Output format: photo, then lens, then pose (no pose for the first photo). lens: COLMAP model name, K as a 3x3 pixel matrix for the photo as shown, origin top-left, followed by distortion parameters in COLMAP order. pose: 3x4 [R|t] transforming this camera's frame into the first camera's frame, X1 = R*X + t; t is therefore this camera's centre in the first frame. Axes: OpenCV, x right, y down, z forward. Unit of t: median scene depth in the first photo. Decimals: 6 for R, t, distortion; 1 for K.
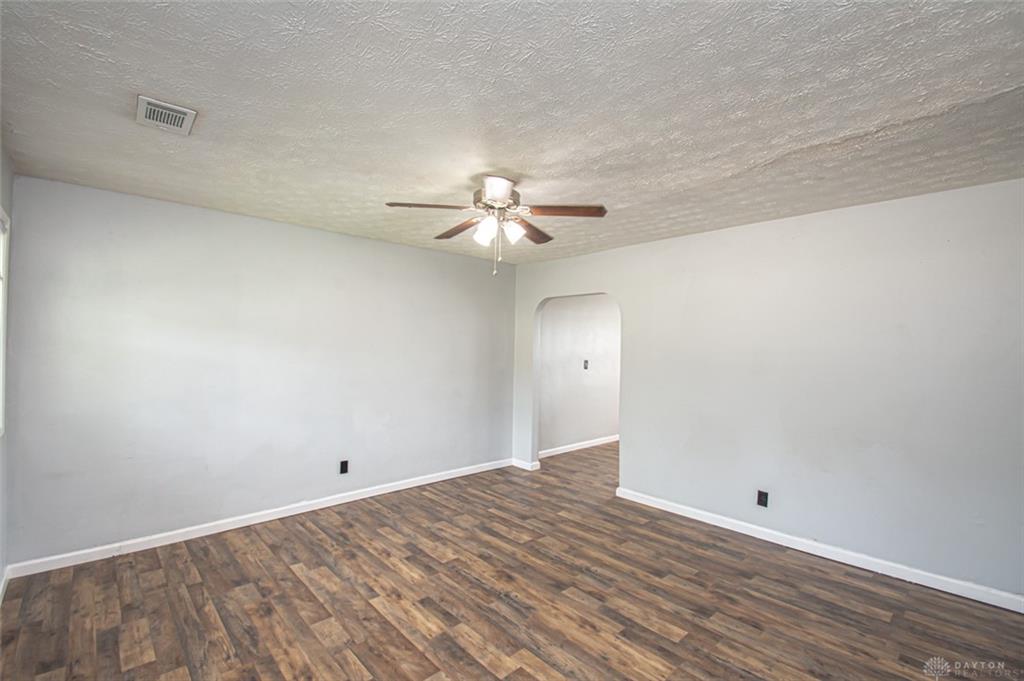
lens RADIAL K [[449.1, 0, 506.1], [0, 449.1, 344.0], [0, 0, 1]] dist [-0.000254, -0.010545]
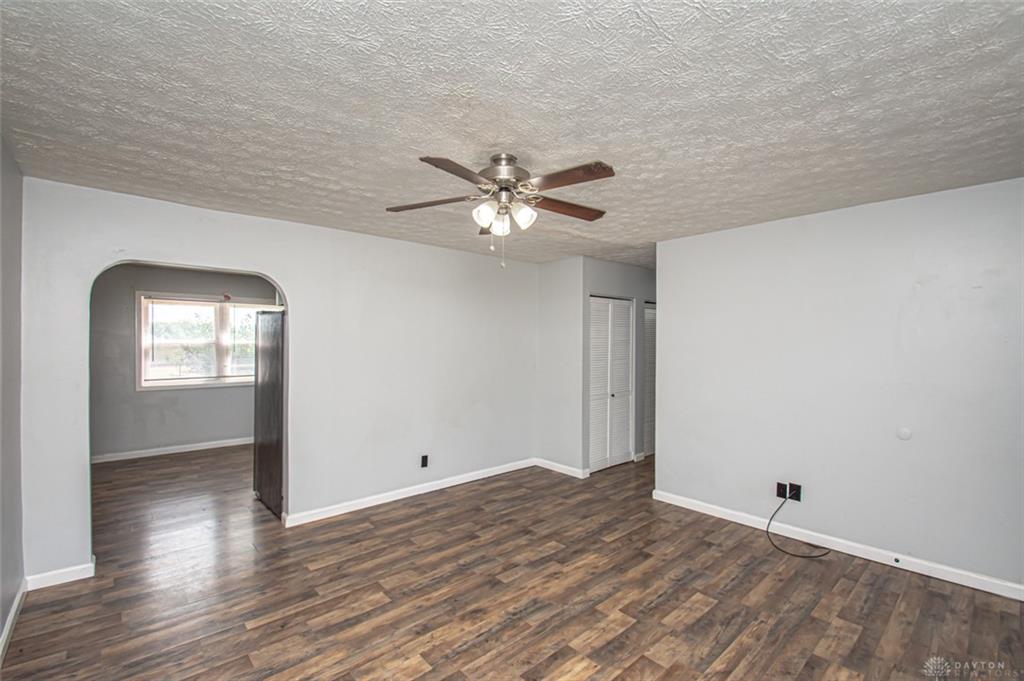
lens RADIAL K [[462.1, 0, 508.4], [0, 462.1, 343.0], [0, 0, 1]] dist [0.017447, -0.020178]
pose [[-0.000345, -0.016678, 0.999861, -0.725553], [-0.010769, 0.999803, 0.016673, -0.004166], [-0.999942, -0.010762, -0.000525, 0.793682]]
